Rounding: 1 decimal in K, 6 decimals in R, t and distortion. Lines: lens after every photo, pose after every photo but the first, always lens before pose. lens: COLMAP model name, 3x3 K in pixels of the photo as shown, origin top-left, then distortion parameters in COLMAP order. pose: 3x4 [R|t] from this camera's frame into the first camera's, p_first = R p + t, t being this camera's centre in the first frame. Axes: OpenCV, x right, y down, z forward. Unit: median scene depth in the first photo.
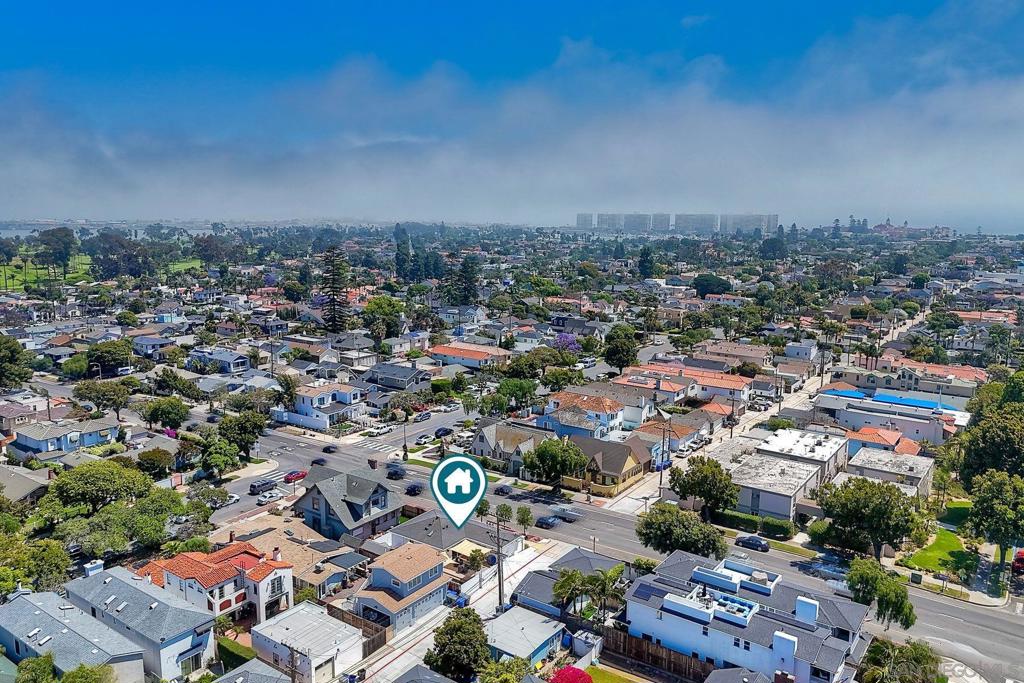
lens RADIAL K [[751.9, 0, 514.8], [0, 751.9, 322.7], [0, 0, 1]] dist [0.076282, -0.067980]
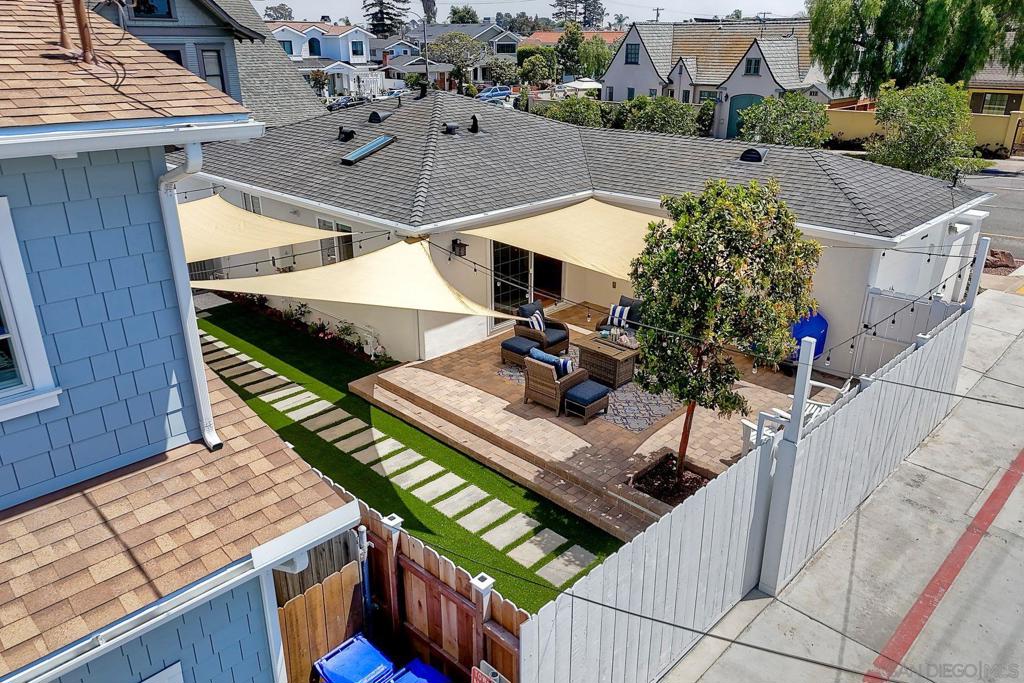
lens RADIAL K [[751.9, 0, 514.8], [0, 751.9, 322.7], [0, 0, 1]] dist [0.076282, -0.067980]
pose [[0.989687, 0.052618, -0.133229, -0.044949], [-0.022999, 0.976393, 0.214773, 0.202085], [0.141385, -0.209494, 0.967534, 0.622362]]
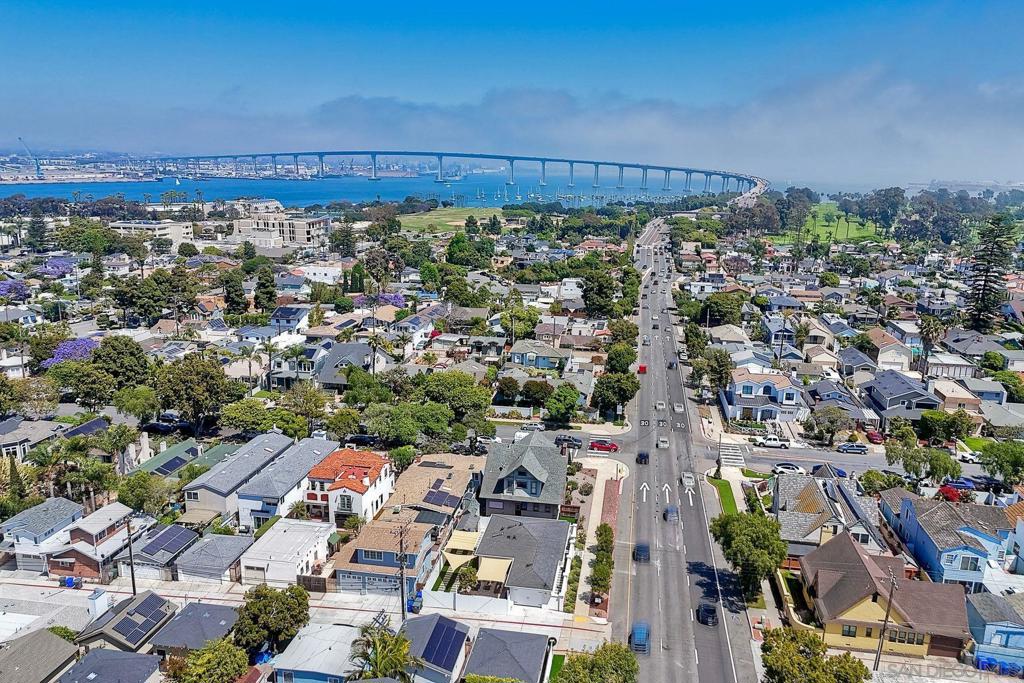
lens RADIAL K [[751.9, 0, 514.8], [0, 751.9, 322.7], [0, 0, 1]] dist [0.076282, -0.067980]
pose [[0.450926, 0.190429, -0.872011, 0.447997], [-0.146735, 0.979499, 0.138024, -0.064300], [0.880417, 0.065716, 0.469624, 0.421496]]
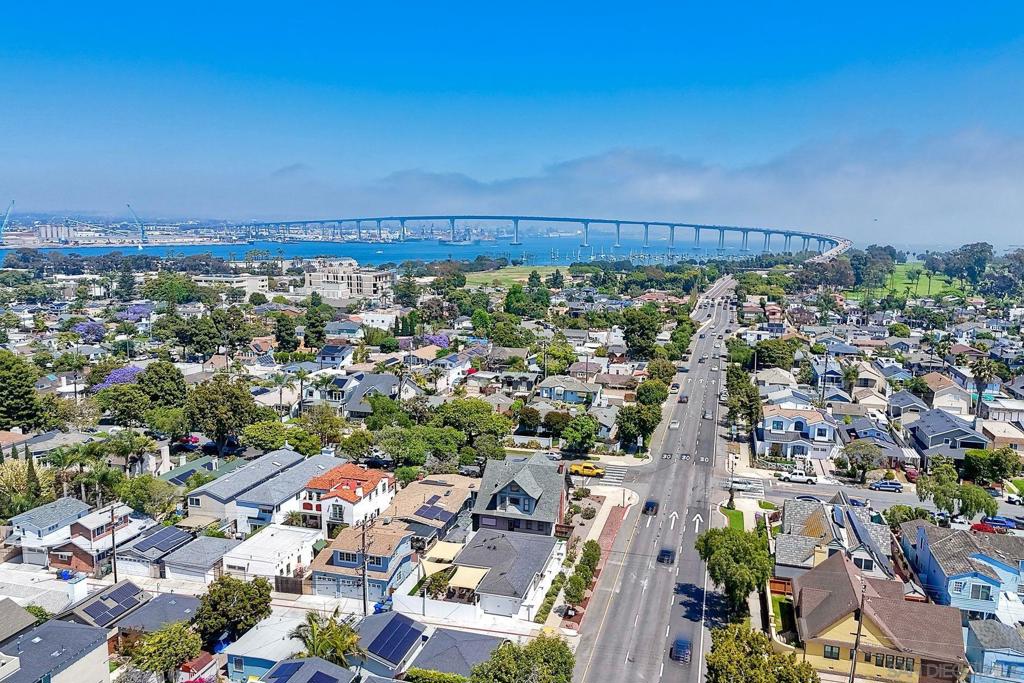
lens RADIAL K [[751.9, 0, 514.8], [0, 751.9, 322.7], [0, 0, 1]] dist [0.076282, -0.067980]
pose [[0.357357, 0.120022, -0.926224, 0.489164], [-0.146463, 0.986640, 0.071343, -0.030694], [0.922412, 0.110163, 0.370162, 0.494386]]
